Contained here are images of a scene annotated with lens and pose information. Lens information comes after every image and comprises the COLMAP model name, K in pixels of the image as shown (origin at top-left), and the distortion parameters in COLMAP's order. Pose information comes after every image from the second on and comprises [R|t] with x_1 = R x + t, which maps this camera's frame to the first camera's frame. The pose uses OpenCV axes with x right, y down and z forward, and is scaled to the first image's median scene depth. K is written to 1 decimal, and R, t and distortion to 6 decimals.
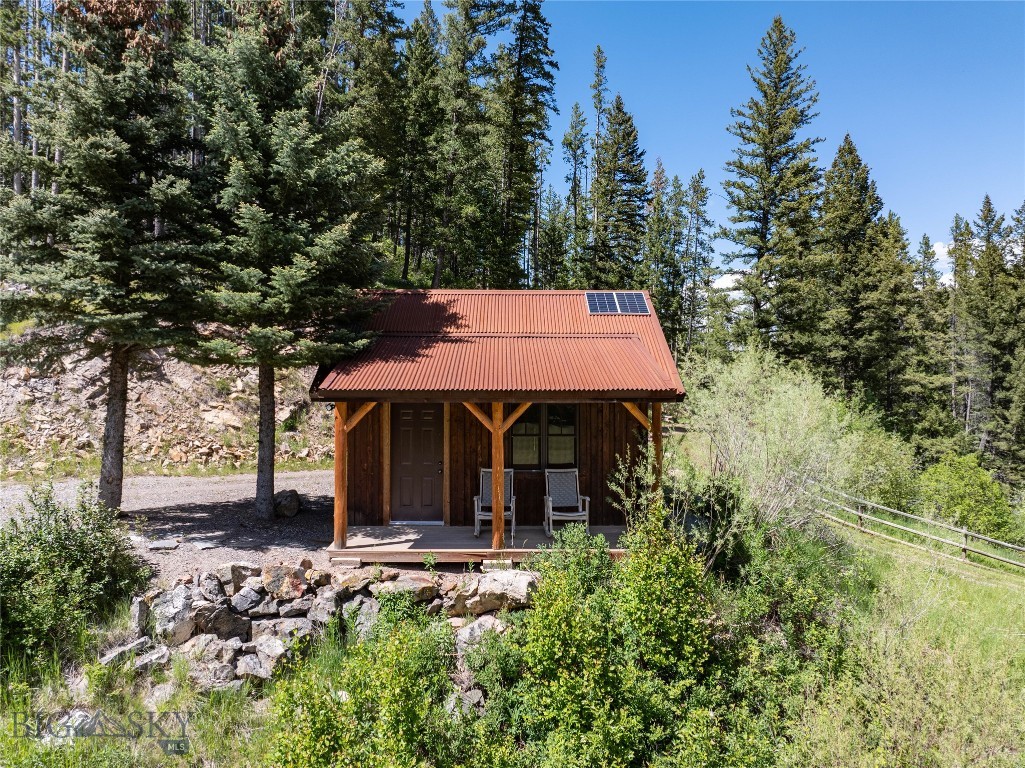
lens RADIAL K [[722.7, 0, 512.5], [0, 722.7, 384.0], [0, 0, 1]] dist [-0.054971, -0.000272]
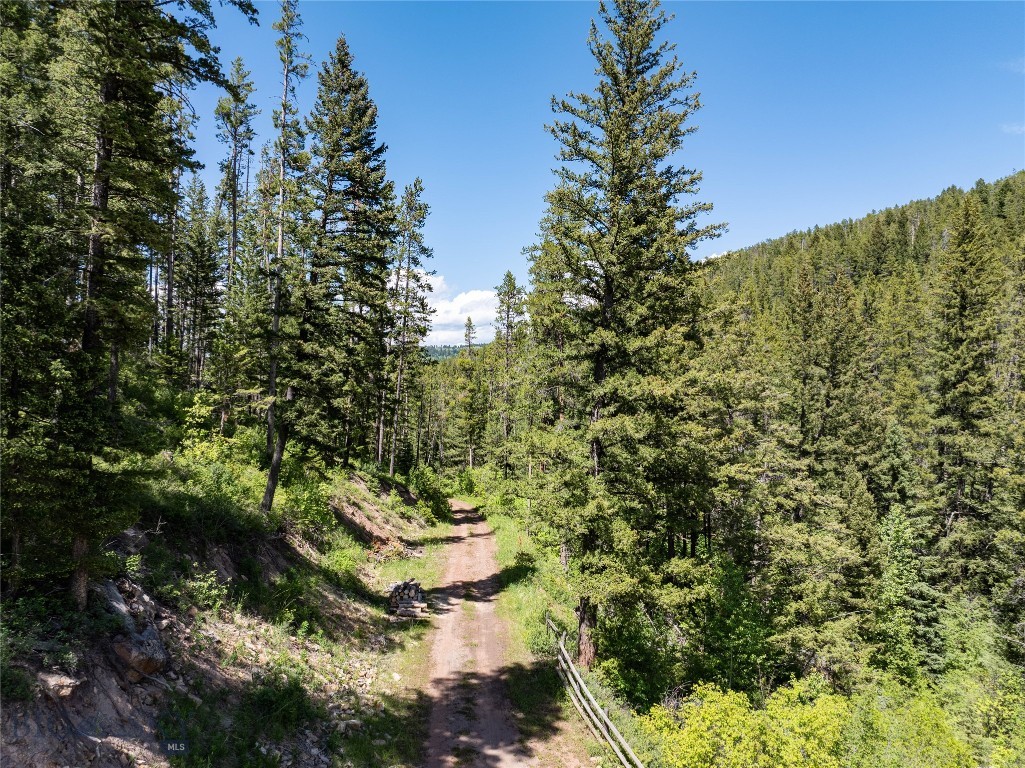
lens RADIAL K [[722.7, 0, 512.5], [0, 722.7, 384.0], [0, 0, 1]] dist [-0.054971, -0.000272]
pose [[0.884783, 0.003081, 0.465993, 0.009274], [-0.007382, 0.999945, 0.007406, -0.150379], [-0.465944, -0.009993, 0.884758, 0.478513]]
